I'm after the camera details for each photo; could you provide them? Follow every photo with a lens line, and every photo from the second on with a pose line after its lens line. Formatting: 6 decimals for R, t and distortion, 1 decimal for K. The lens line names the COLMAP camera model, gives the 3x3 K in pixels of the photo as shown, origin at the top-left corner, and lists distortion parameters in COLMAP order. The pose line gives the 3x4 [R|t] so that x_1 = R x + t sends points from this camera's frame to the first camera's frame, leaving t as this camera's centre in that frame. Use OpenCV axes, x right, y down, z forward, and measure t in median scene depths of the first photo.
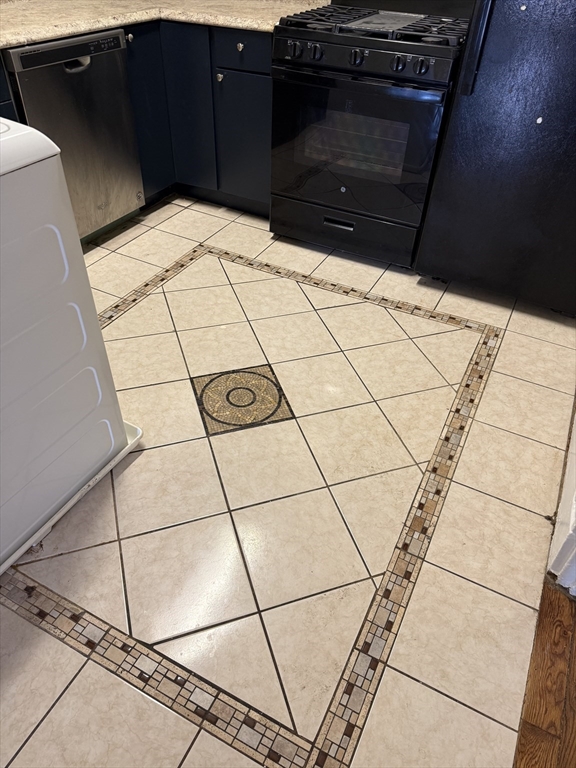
lens RADIAL K [[546.9, 0, 292.1], [0, 546.9, 390.5], [0, 0, 1]] dist [0.054267, -0.070287]
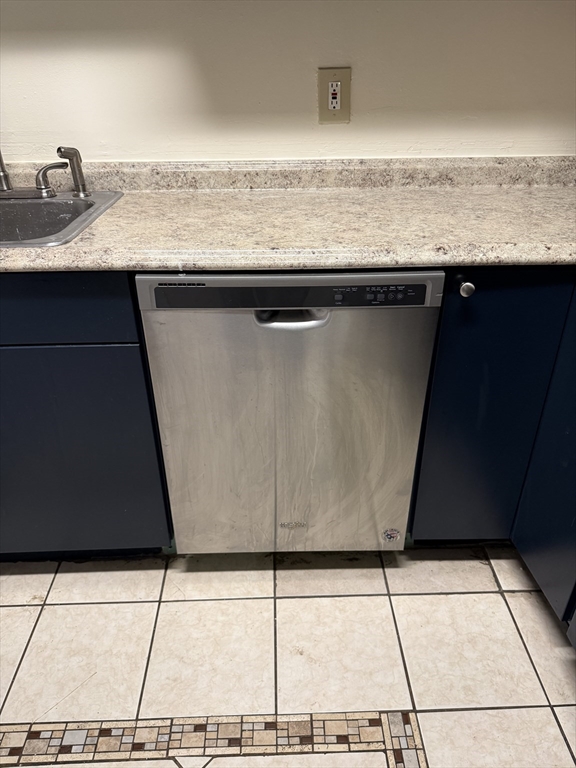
lens RADIAL K [[546.9, 0, 295.0], [0, 546.9, 379.6], [0, 0, 1]] dist [0.054267, -0.070287]
pose [[0.476972, 0.400272, -0.782483, 0.028585], [-0.562082, 0.823343, 0.078549, -0.534563], [0.675693, 0.402354, 0.617697, 0.651169]]
